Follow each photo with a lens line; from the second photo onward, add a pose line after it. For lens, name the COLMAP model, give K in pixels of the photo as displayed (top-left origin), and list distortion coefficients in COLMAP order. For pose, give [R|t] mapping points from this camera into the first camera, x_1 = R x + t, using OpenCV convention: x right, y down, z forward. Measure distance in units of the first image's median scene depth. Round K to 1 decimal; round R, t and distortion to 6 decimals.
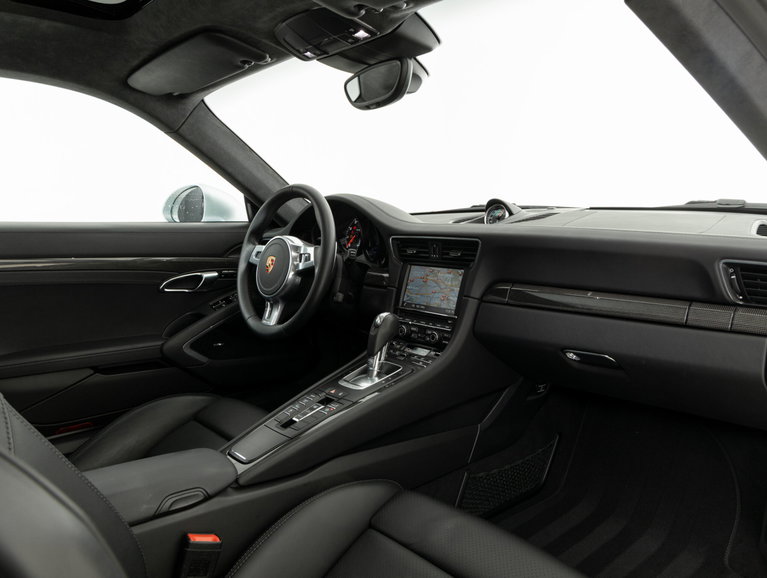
lens RADIAL K [[572.1, 0, 383.5], [0, 572.1, 289.0], [0, 0, 1]] dist [-0.001399, -0.001684]
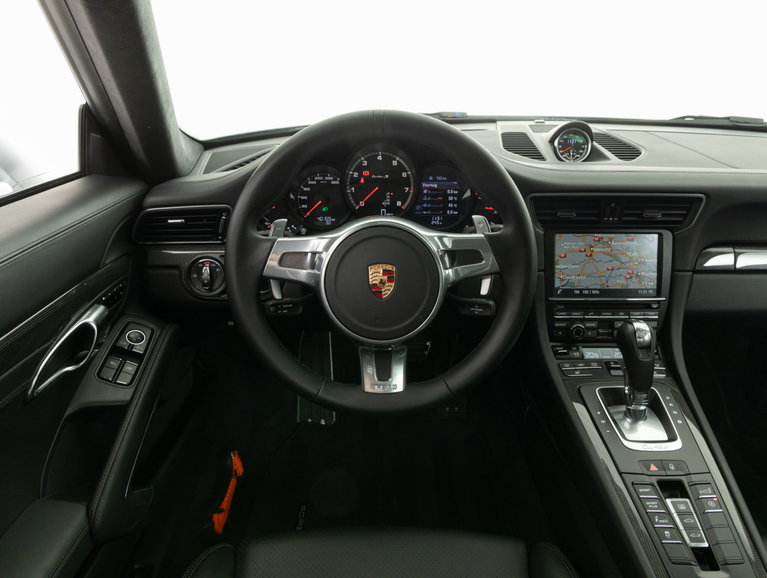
lens RADIAL K [[572.1, 0, 383.5], [0, 572.1, 289.0], [0, 0, 1]] dist [-0.001399, -0.001684]
pose [[0.665622, -0.260951, 0.699180, -0.603385], [0.092781, 0.958542, 0.269423, -0.188091], [-0.740499, -0.114463, 0.662238, 0.721285]]
